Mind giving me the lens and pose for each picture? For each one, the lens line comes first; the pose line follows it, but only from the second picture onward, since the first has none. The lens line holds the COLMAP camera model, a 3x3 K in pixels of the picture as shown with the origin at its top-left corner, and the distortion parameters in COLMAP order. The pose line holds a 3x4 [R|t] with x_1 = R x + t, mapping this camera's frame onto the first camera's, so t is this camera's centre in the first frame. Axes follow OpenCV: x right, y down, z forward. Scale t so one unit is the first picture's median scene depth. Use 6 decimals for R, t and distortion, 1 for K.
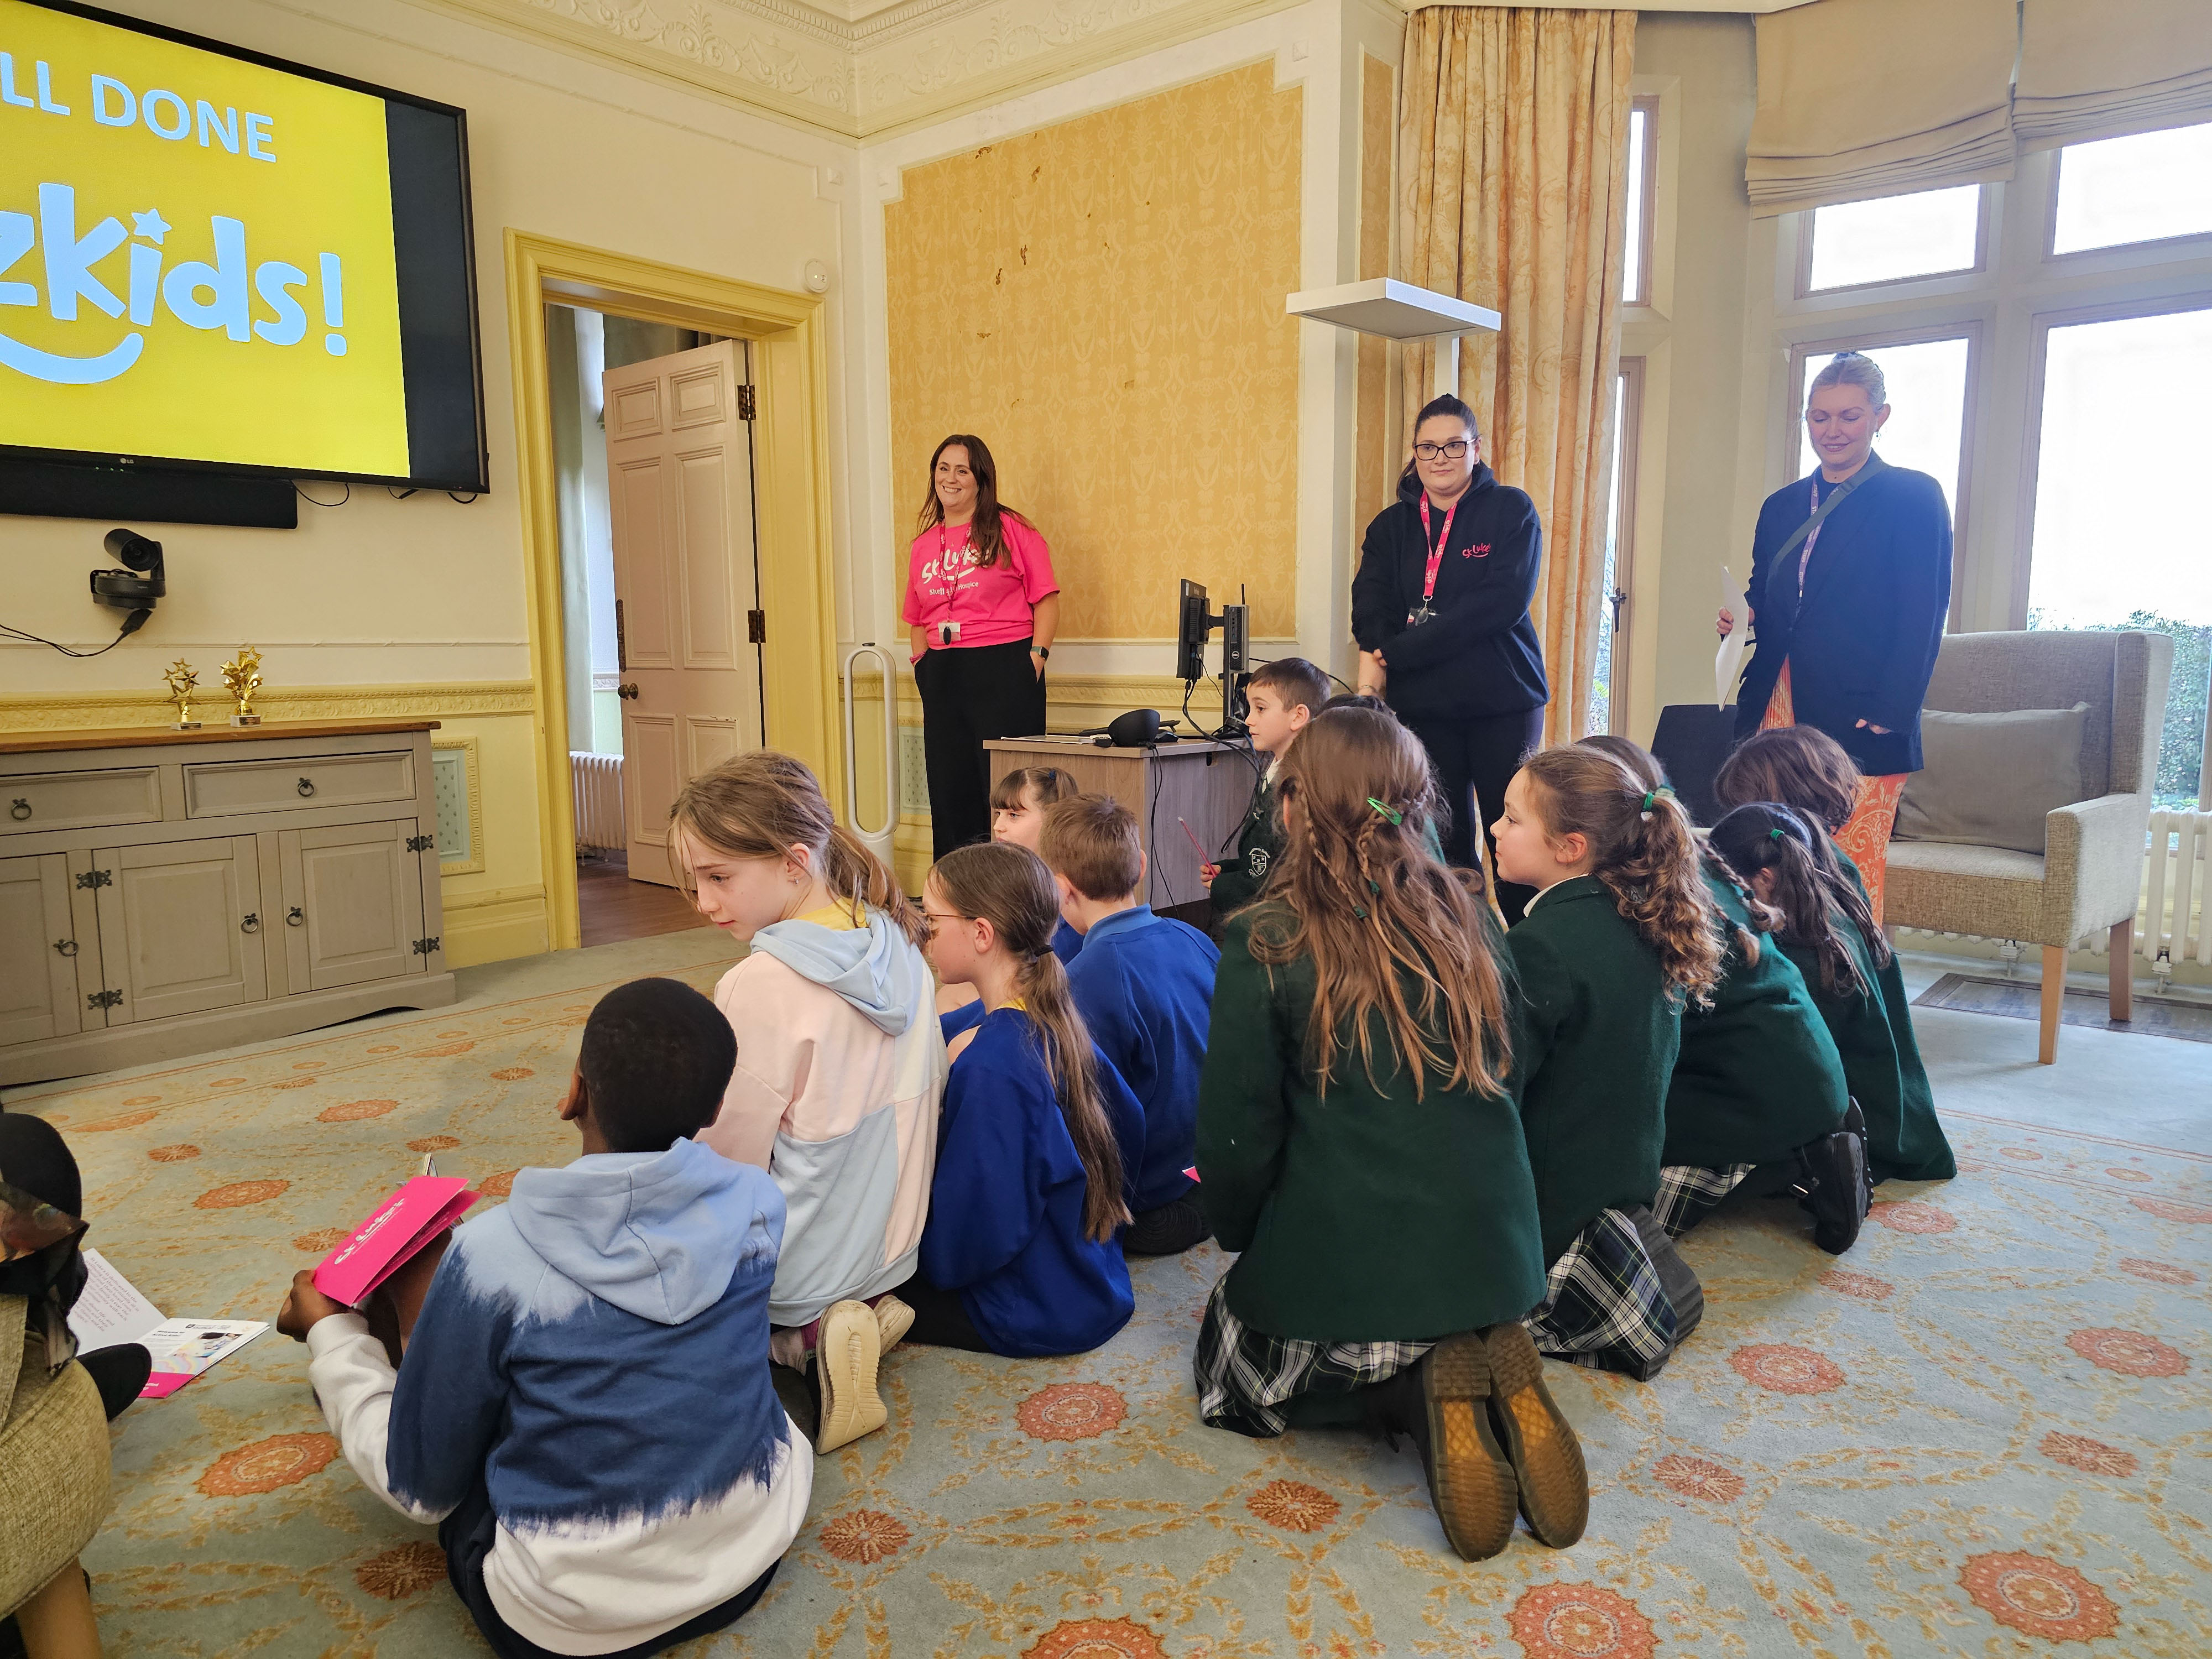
lens RADIAL K [[1467.7, 0, 1103.3], [0, 1467.7, 861.9], [0, 0, 1]] dist [0.001706, -0.005520]
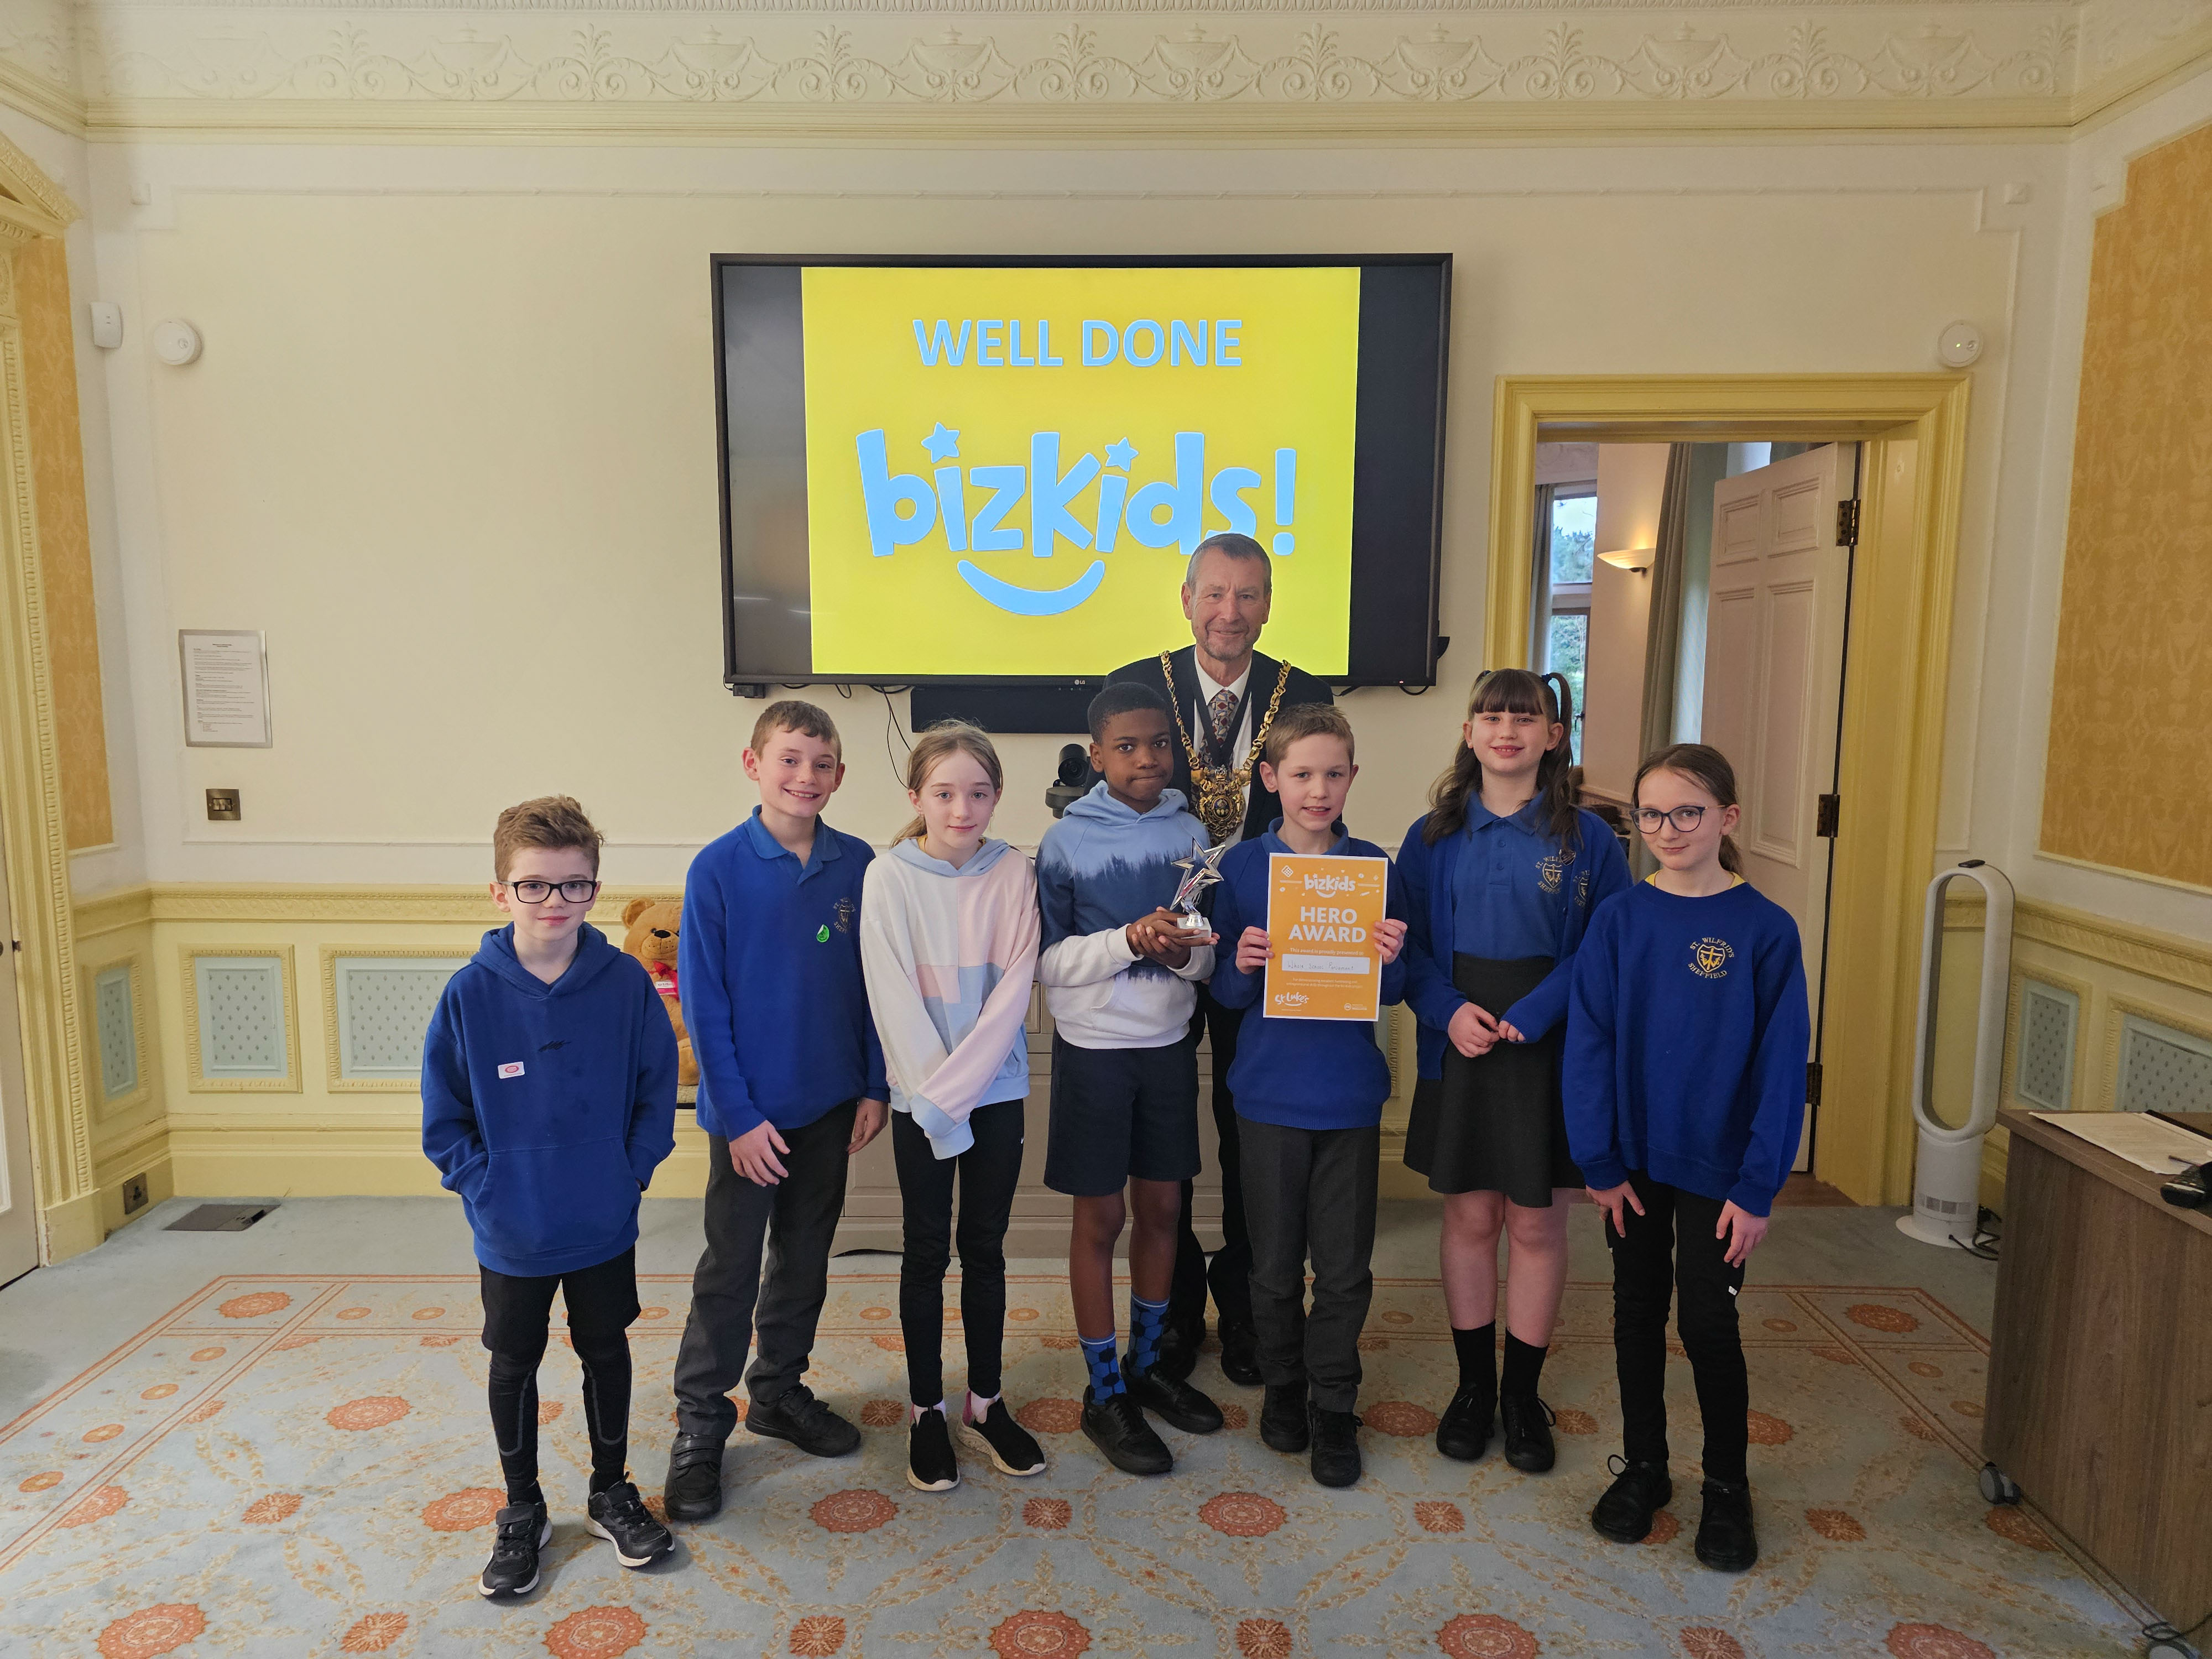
lens RADIAL K [[1467.7, 0, 1103.3], [0, 1467.7, 861.9], [0, 0, 1]] dist [0.001706, -0.005520]
pose [[0.628272, 0.113710, -0.769639, 0.118391], [-0.115903, 0.991902, 0.051934, -0.137798], [0.769312, 0.056575, 0.636364, 0.240069]]
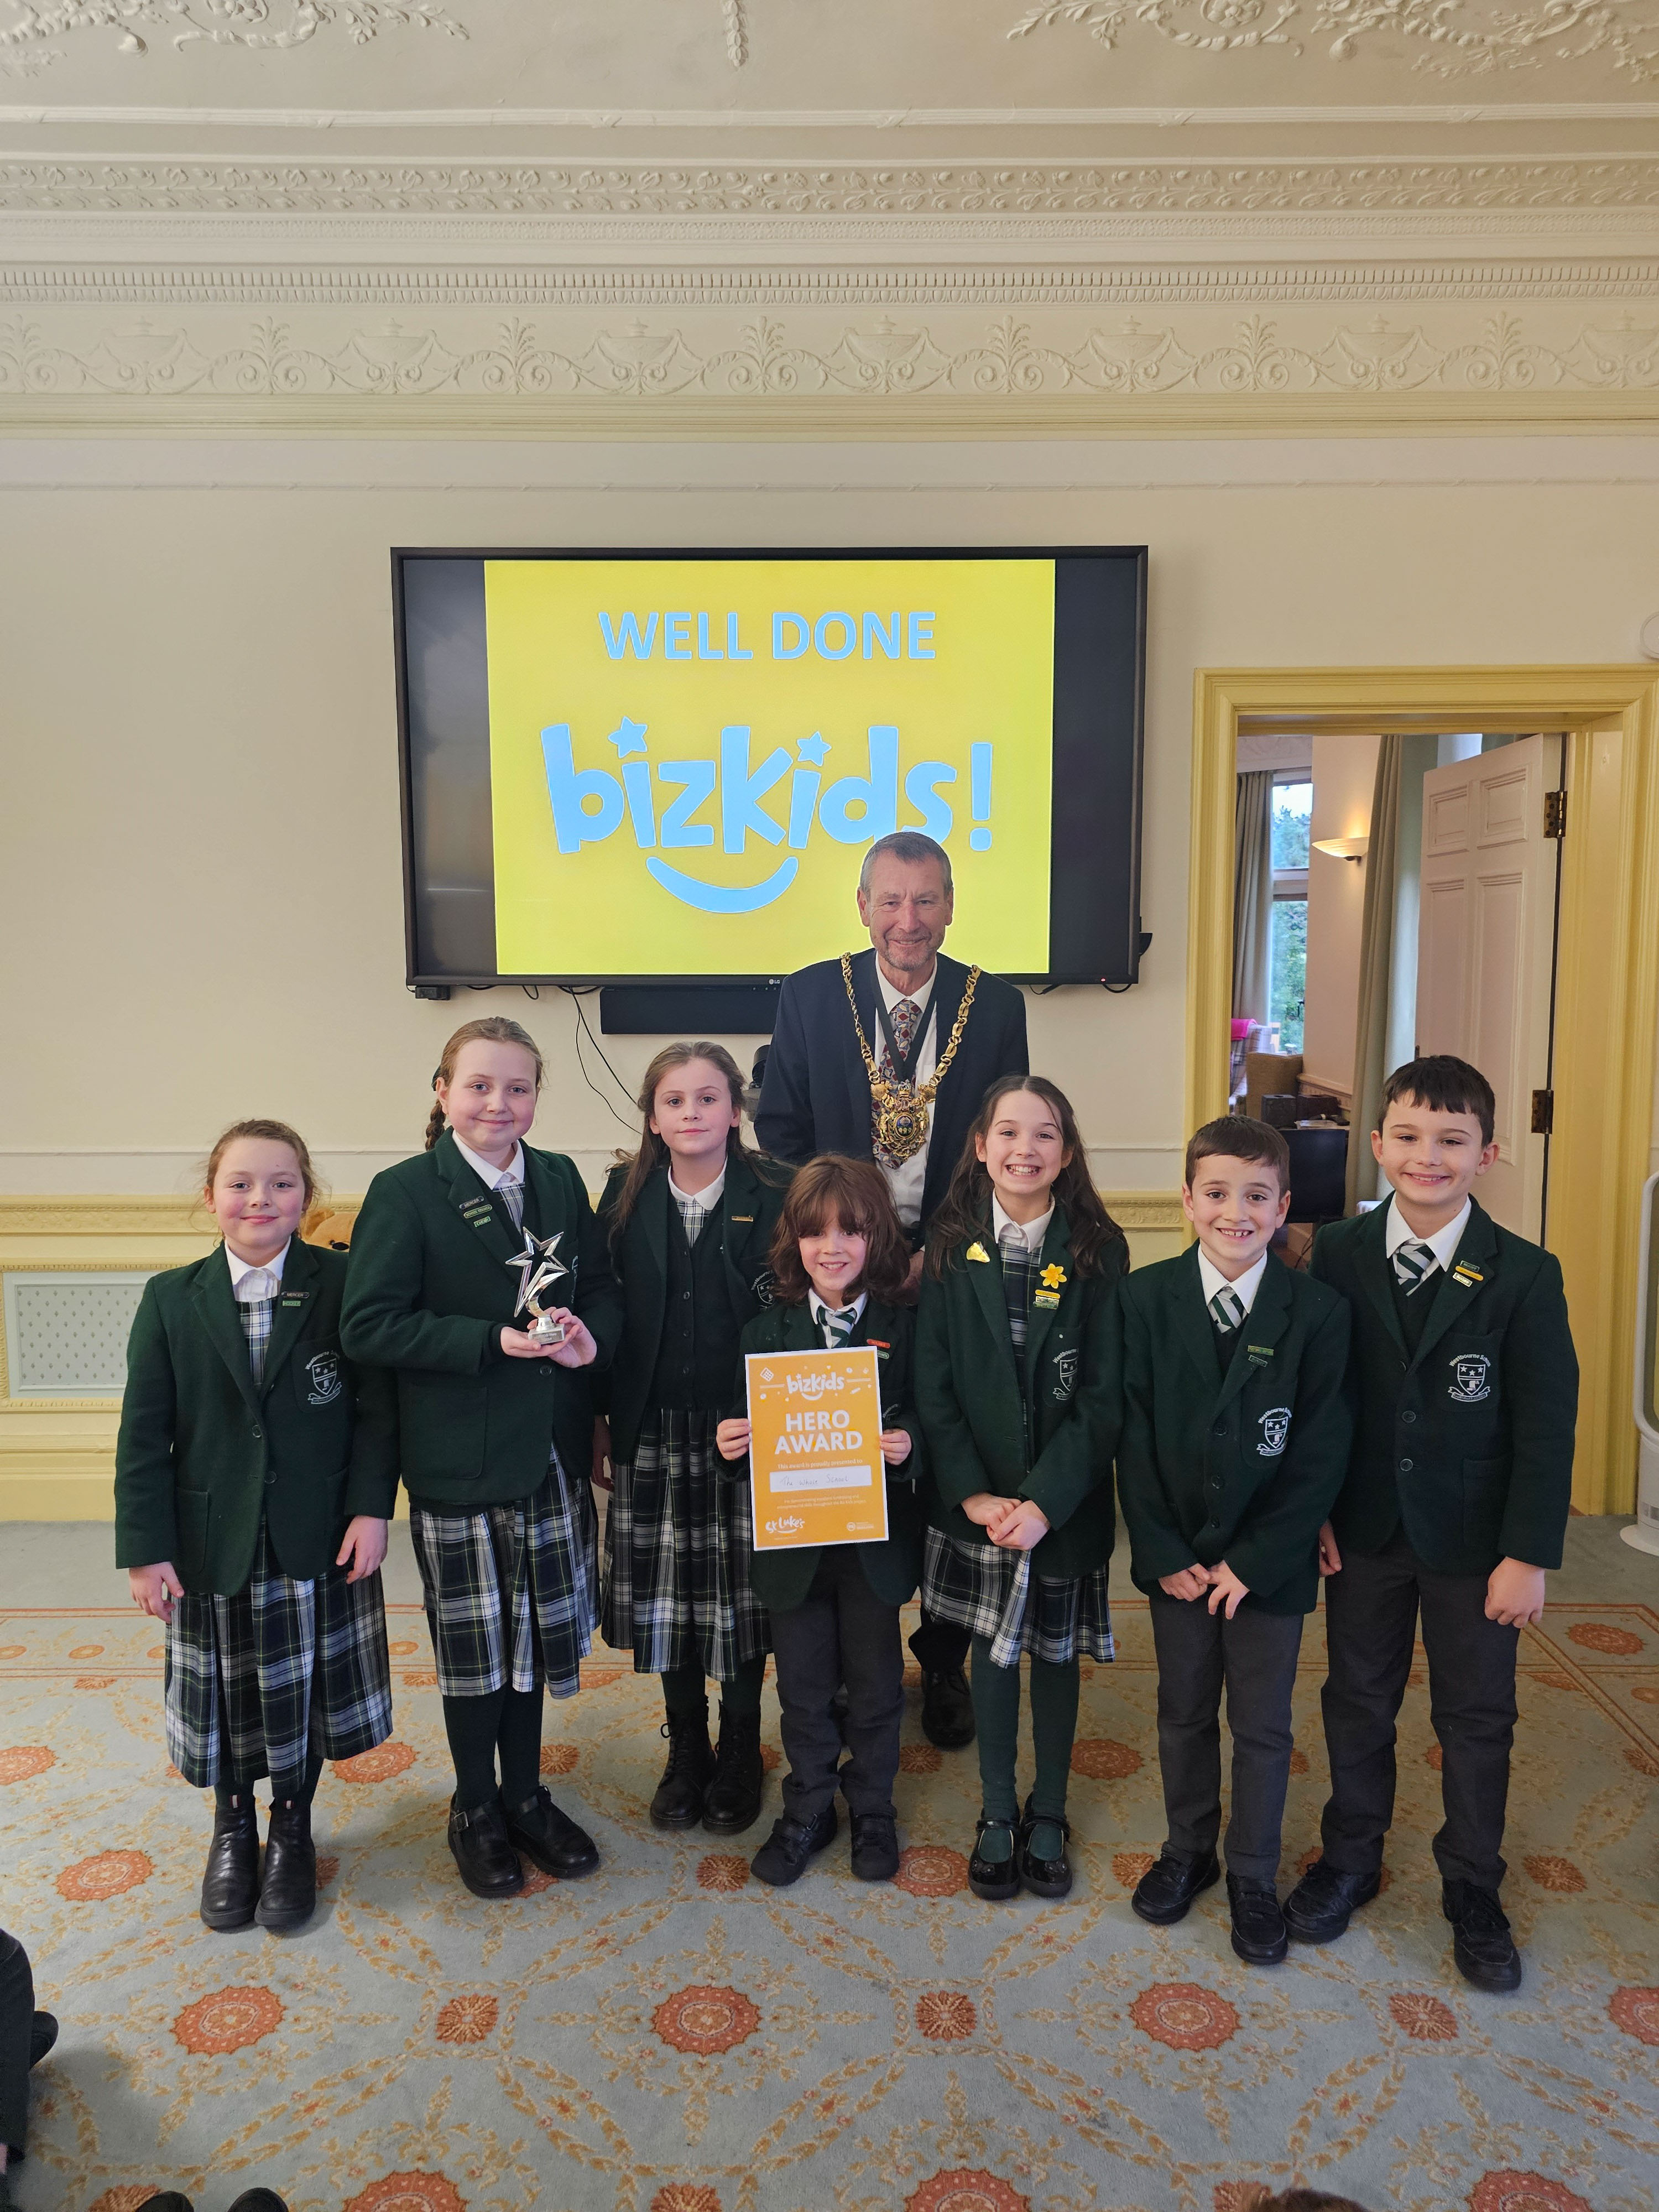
lens RADIAL K [[1468.9, 0, 861.9], [0, 1468.9, 1099.3], [0, 0, 1]] dist [-0.002375, -0.002845]
pose [[0.639919, 0.085057, -0.763721, 0.113189], [-0.108278, 0.993920, 0.019970, -0.149667], [0.760776, 0.069915, 0.645238, 0.269072]]
